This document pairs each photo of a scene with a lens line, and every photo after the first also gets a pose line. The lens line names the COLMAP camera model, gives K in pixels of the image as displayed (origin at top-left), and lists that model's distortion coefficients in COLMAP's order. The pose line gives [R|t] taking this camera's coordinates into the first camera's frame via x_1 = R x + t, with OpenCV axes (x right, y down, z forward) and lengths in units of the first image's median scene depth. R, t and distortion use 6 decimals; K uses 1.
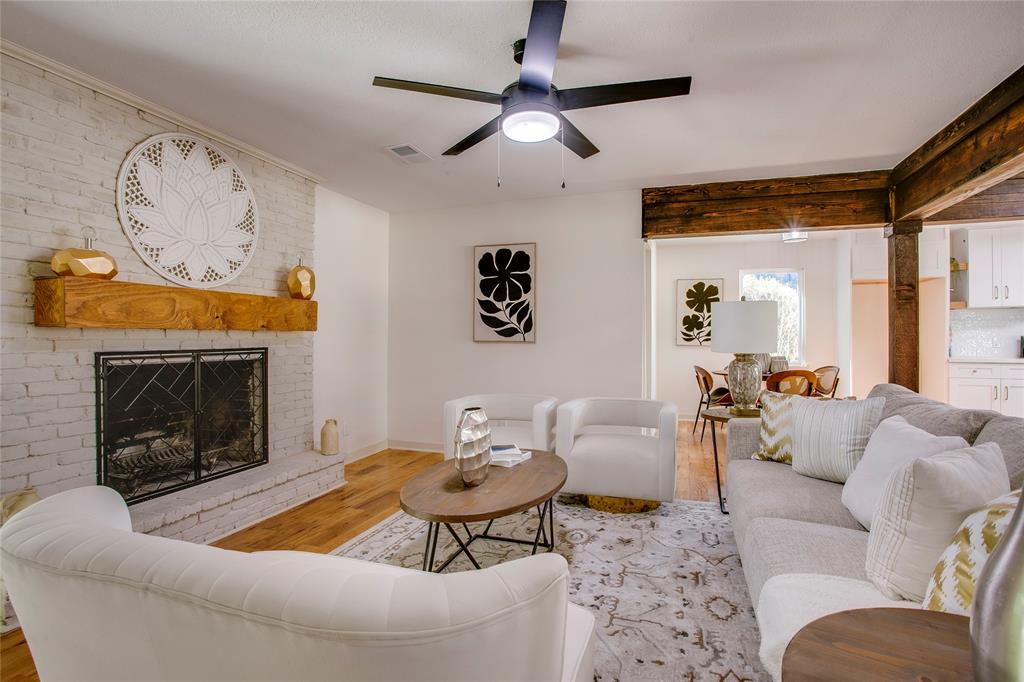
lens RADIAL K [[514.4, 0, 511.6], [0, 514.4, 342.0], [0, 0, 1]] dist [-0.012694, 0.000168]
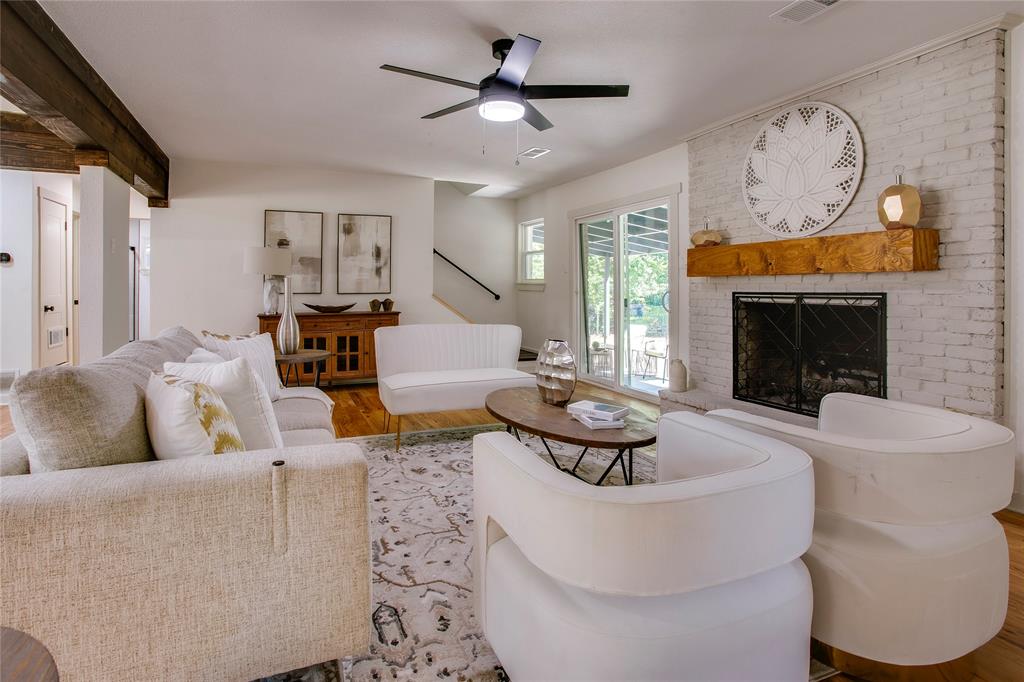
lens RADIAL K [[514.4, 0, 486.3], [0, 514.4, 289.5], [0, 0, 1]] dist [-0.012694, 0.000168]
pose [[-0.762024, 0.002017, -0.647546, 0.629964], [-0.006149, 0.999928, 0.010351, 0.000822], [0.647520, 0.011869, -0.761956, 1.402078]]
